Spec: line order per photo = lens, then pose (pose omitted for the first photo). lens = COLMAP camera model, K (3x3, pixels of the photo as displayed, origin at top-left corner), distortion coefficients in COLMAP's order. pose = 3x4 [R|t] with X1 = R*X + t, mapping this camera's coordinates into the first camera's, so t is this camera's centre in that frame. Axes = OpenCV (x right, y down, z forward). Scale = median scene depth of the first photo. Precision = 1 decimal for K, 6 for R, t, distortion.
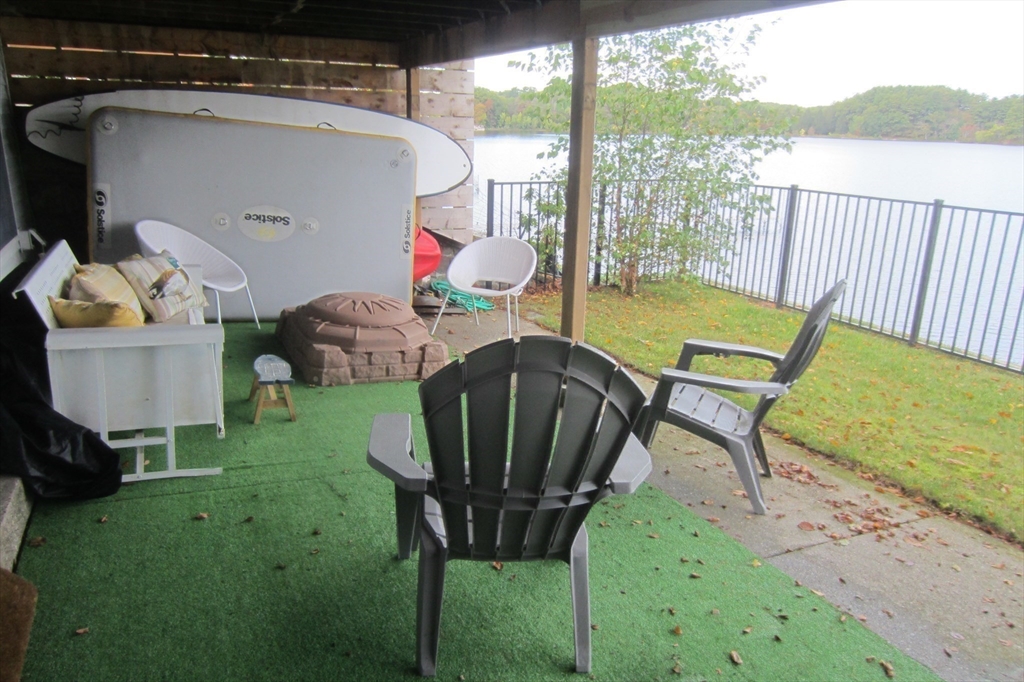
lens RADIAL K [[732.1, 0, 511.5], [0, 732.1, 340.4], [0, 0, 1]] dist [-0.010376, -0.004265]
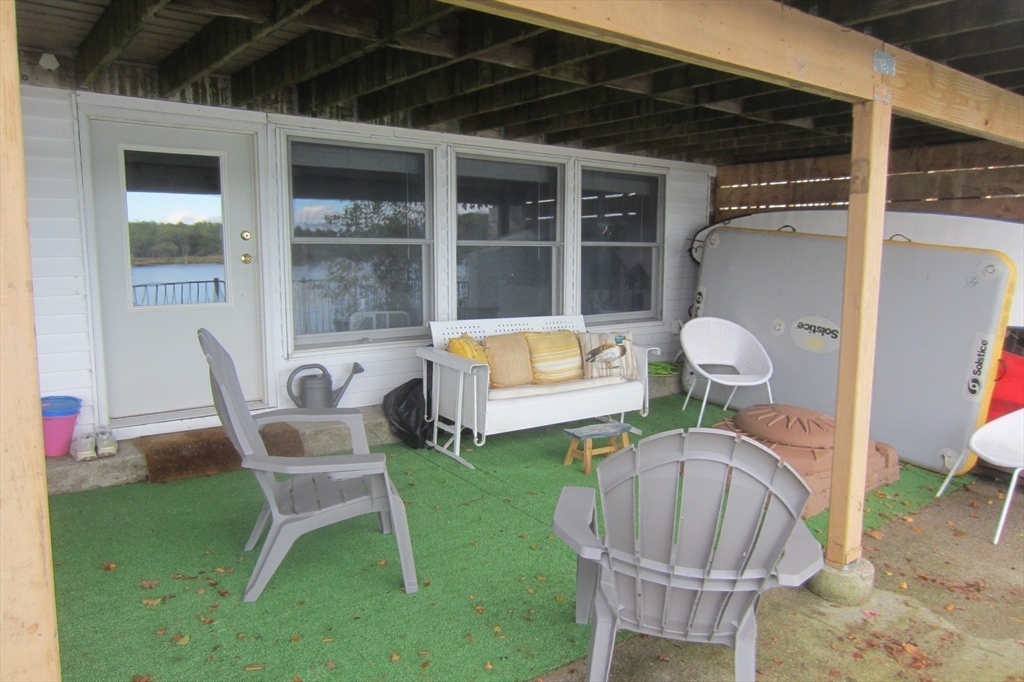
lens RADIAL K [[732.1, 0, 511.9], [0, 732.1, 339.6], [0, 0, 1]] dist [-0.010376, -0.004265]
pose [[0.215677, 0.096914, -0.971644, 0.535935], [-0.279329, 0.959603, 0.033711, -0.069874], [0.935660, 0.264138, 0.234035, 0.377645]]
